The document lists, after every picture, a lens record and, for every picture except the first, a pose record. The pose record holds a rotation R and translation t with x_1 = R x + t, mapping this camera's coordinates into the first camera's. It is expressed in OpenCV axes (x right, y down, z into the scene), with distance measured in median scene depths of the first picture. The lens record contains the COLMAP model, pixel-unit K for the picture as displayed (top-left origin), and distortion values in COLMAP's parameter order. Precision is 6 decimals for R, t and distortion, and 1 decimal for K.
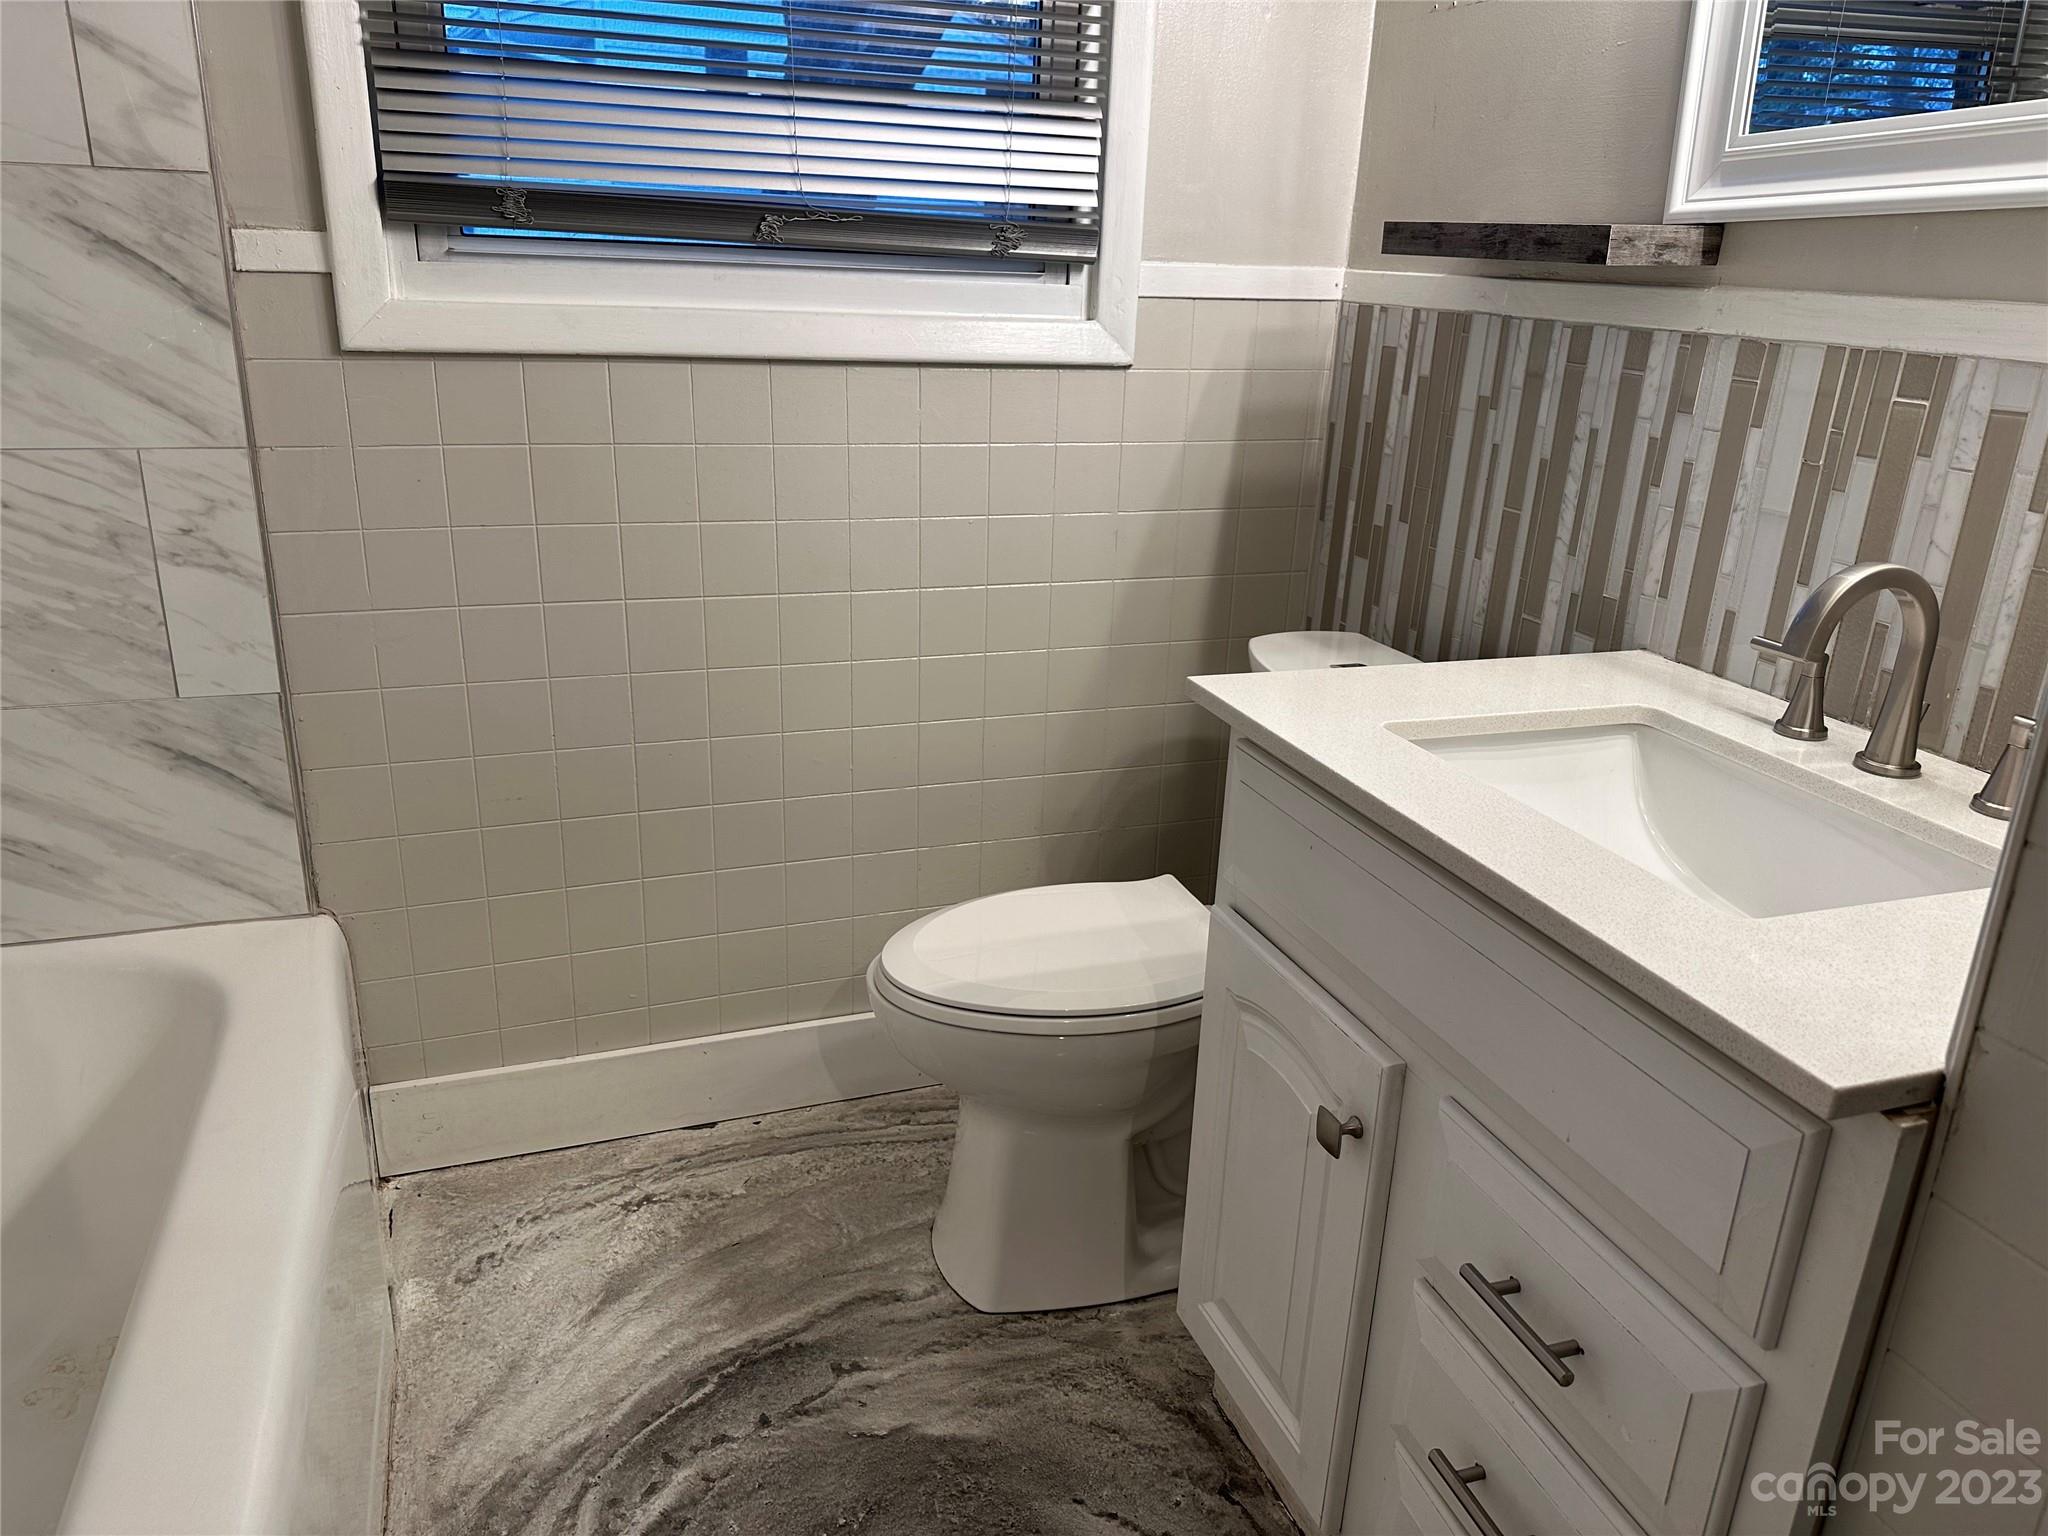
lens RADIAL K [[1451.6, 0, 1033.7], [0, 1451.6, 769.7], [0, 0, 1]] dist [0.006923, 0.000901]
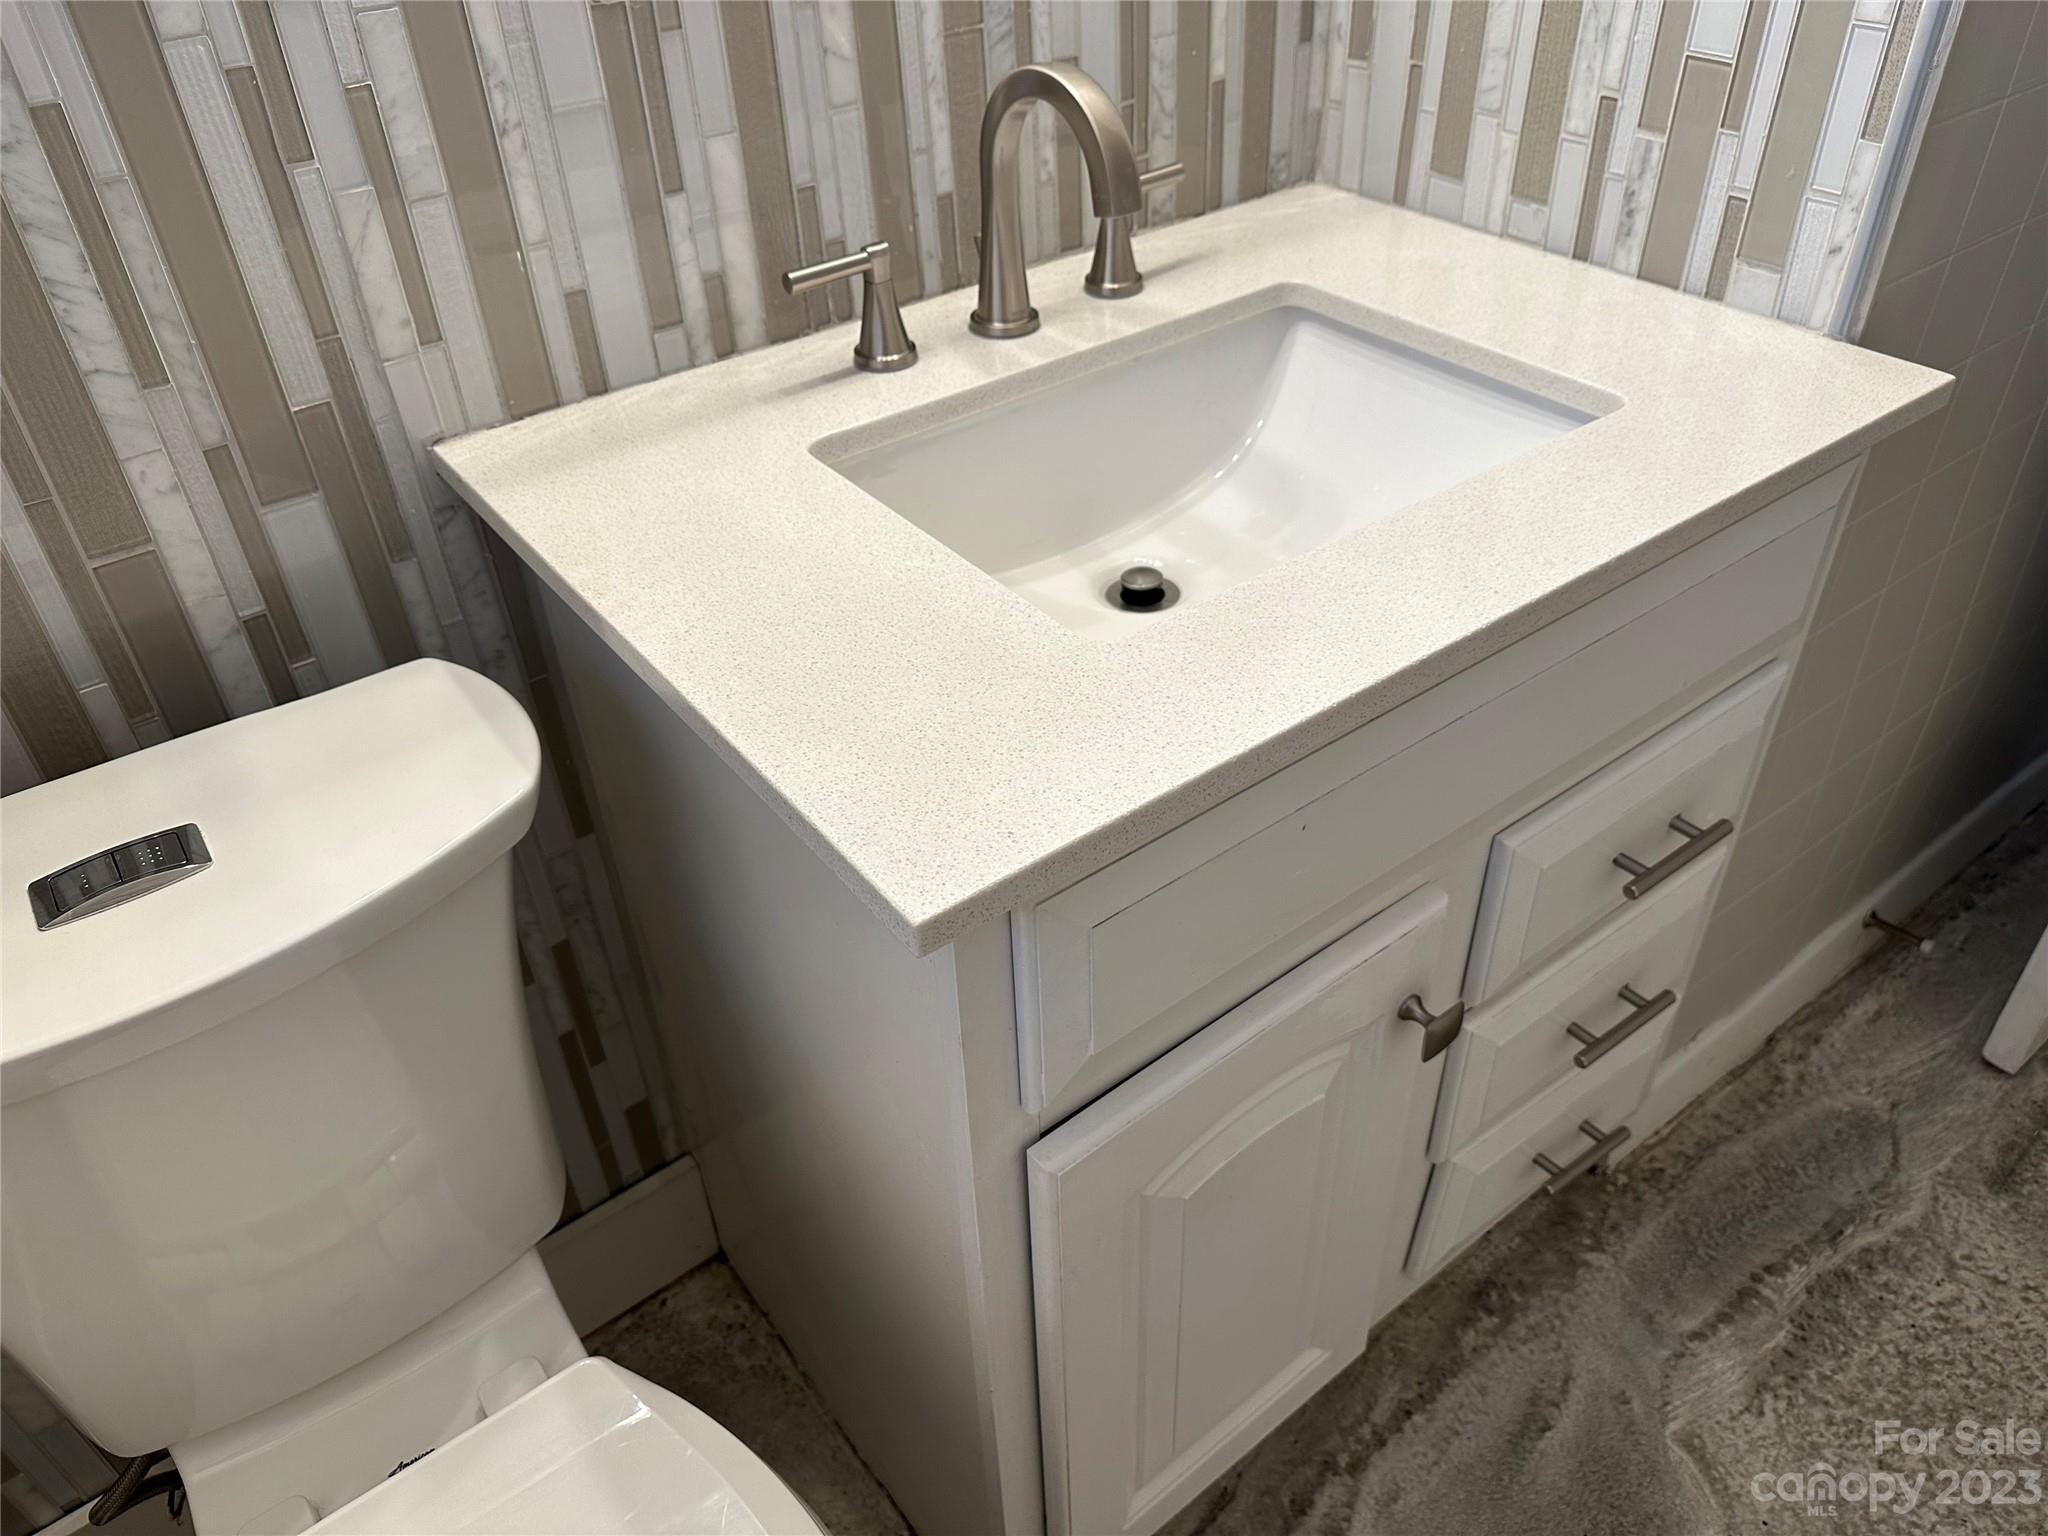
lens RADIAL K [[1494.0, 0, 1043.1], [0, 1494.0, 766.4], [0, 0, 1]] dist [0.040223, -0.048704]
pose [[-0.307591, -0.602688, 0.736311, -0.160186], [0.339093, 0.653591, 0.676635, -0.314816], [-0.889046, 0.457805, 0.003329, 0.839434]]
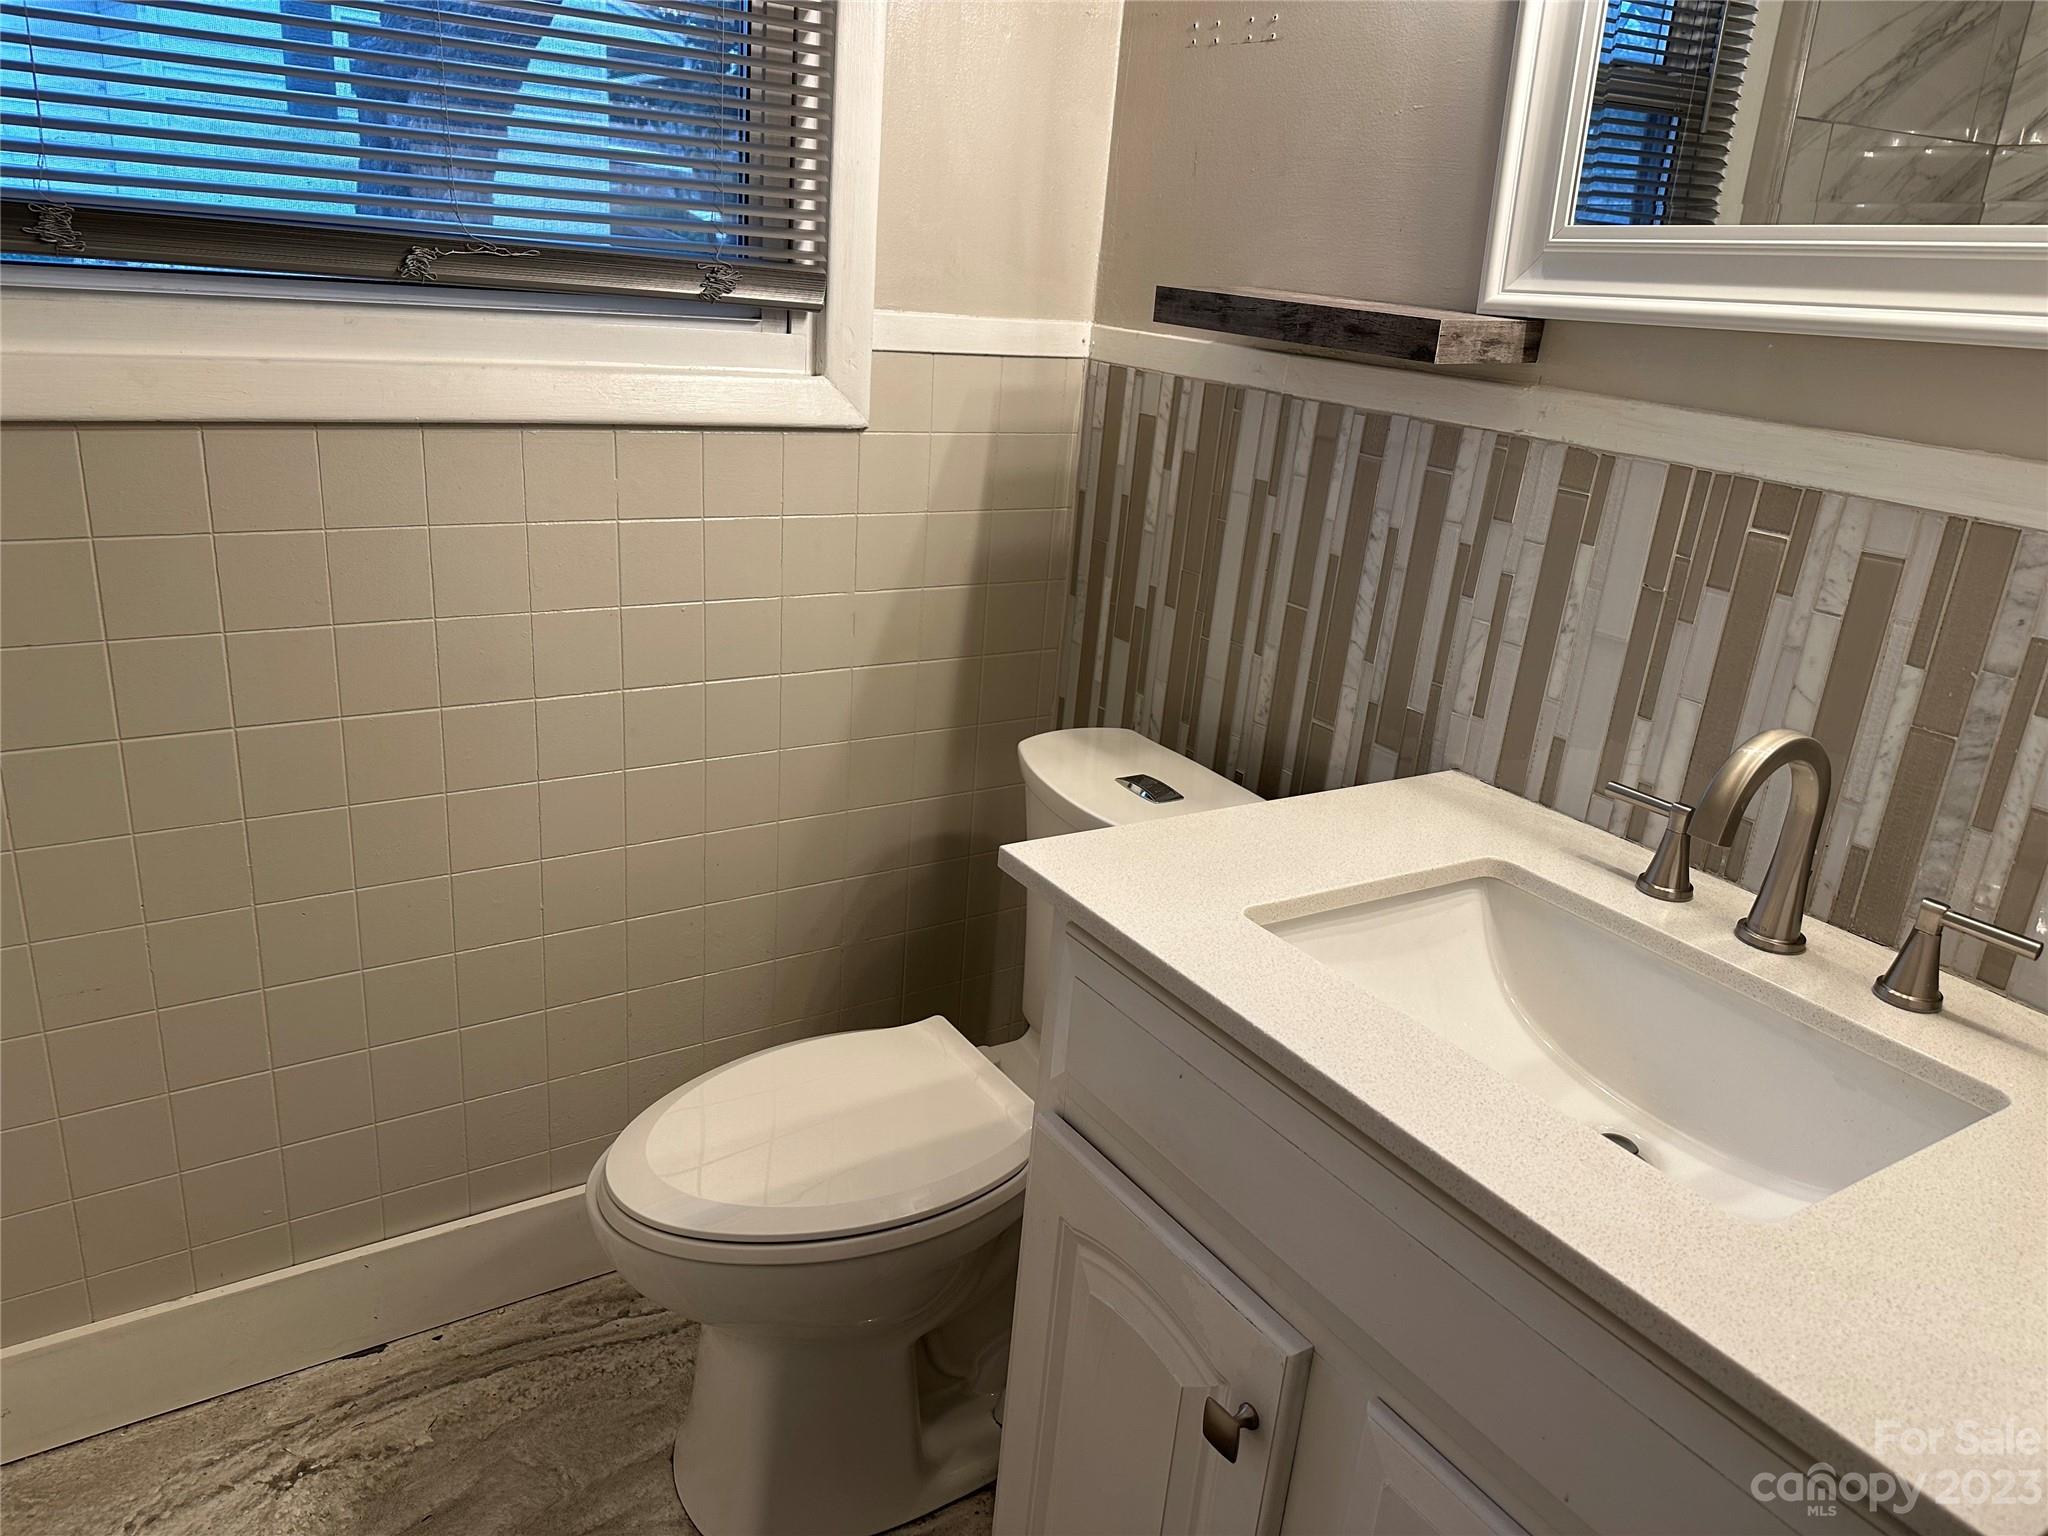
lens RADIAL K [[1442.5, 0, 1015.5], [0, 1442.5, 768.1], [0, 0, 1]] dist [0.069344, -0.086995]
pose [[0.973007, -0.039959, 0.227289, -0.063906], [0.036822, 0.999159, 0.018024, -0.109871], [-0.227818, -0.009168, 0.973661, 0.161321]]
